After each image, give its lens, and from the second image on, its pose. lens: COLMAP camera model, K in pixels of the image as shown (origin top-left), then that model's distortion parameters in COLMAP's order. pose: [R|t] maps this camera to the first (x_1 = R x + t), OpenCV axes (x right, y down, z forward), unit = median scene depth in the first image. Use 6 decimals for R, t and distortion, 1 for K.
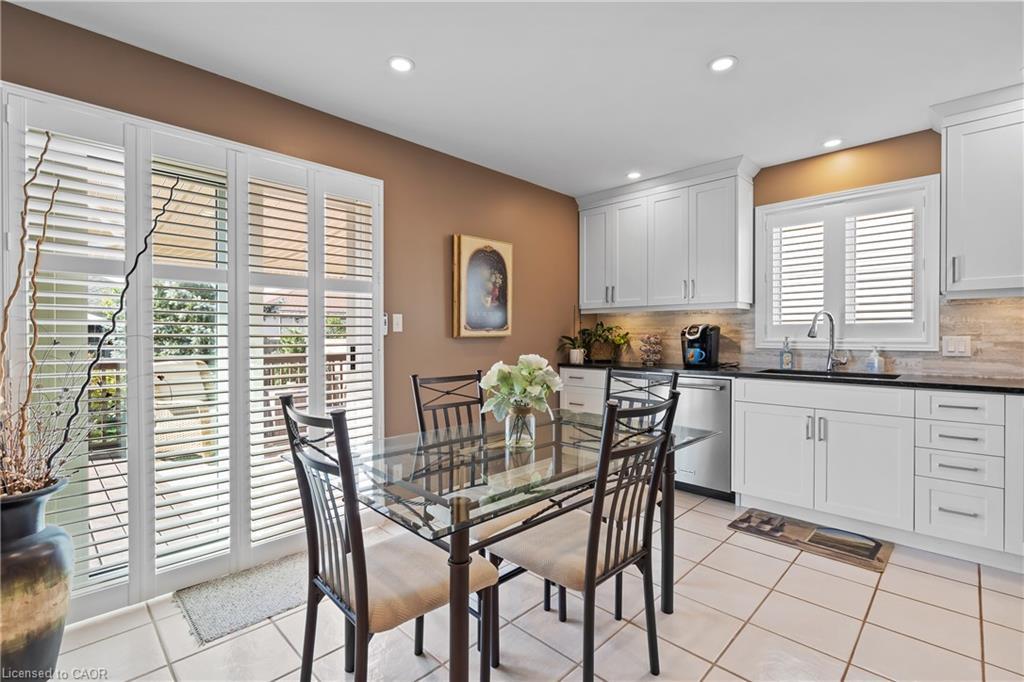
lens RADIAL K [[466.4, 0, 512.5], [0, 466.4, 339.5], [0, 0, 1]] dist [-0.012456, 0.000502]
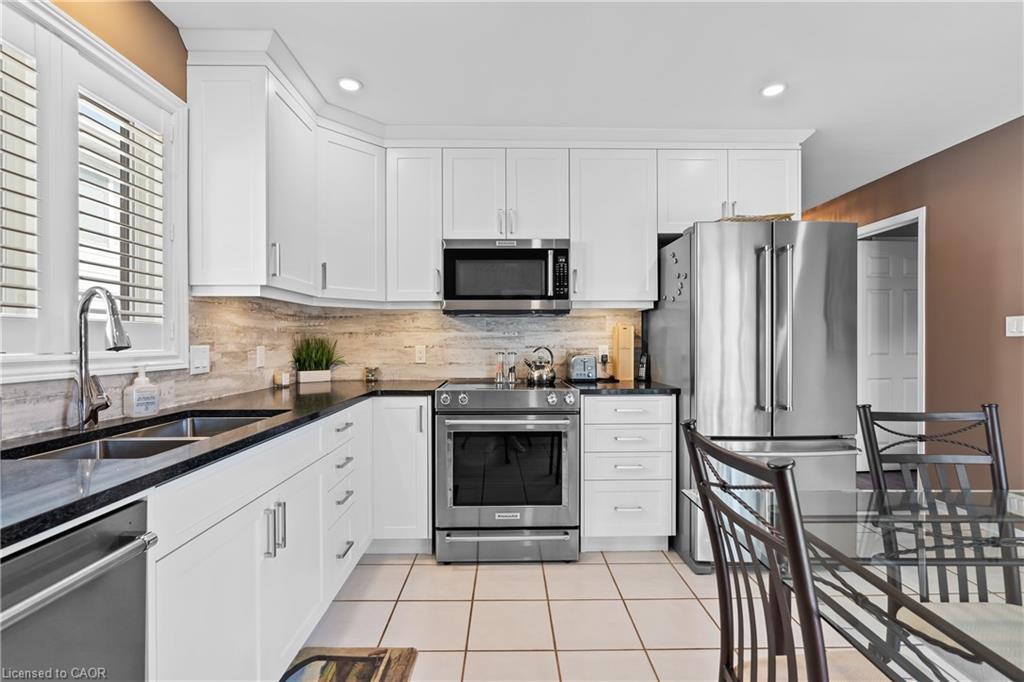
lens RADIAL K [[466.4, 0, 513.2], [0, 466.4, 344.7], [0, 0, 1]] dist [-0.012456, 0.000502]
pose [[-0.714727, -0.004645, 0.699388, 0.115214], [0.004509, 0.999927, 0.011250, -0.014493], [-0.699389, 0.011194, -0.714654, 1.178167]]
